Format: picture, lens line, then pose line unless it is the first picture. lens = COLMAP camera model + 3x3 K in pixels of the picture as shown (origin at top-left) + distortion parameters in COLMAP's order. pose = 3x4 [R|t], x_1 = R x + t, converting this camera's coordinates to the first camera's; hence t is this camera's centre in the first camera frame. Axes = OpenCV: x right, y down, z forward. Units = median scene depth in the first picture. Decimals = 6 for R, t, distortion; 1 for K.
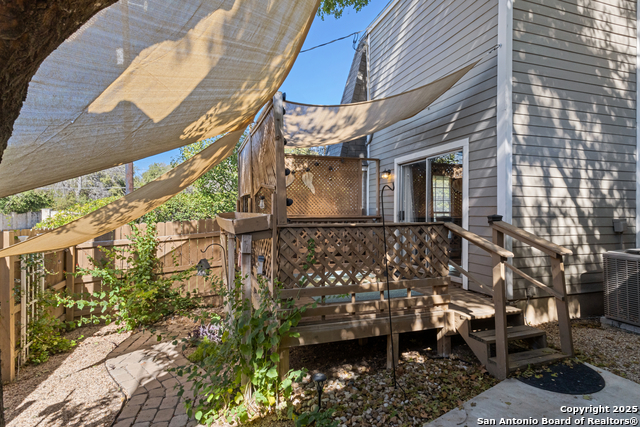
lens RADIAL K [[339.0, 0, 320.0], [0, 339.0, 213.5], [0, 0, 1]] dist [0.000465, -0.001487]
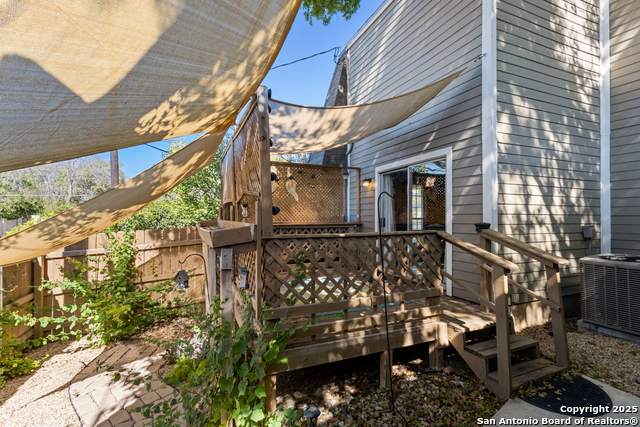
lens RADIAL K [[299.6, 0, 321.5], [0, 299.6, 217.5], [0, 0, 1]] dist [-0.001169, 0.000167]
pose [[0.996975, -0.002949, 0.077672, -0.021260], [0.003234, 0.999989, -0.003539, -0.008346], [-0.077661, 0.003779, 0.996973, 0.136139]]
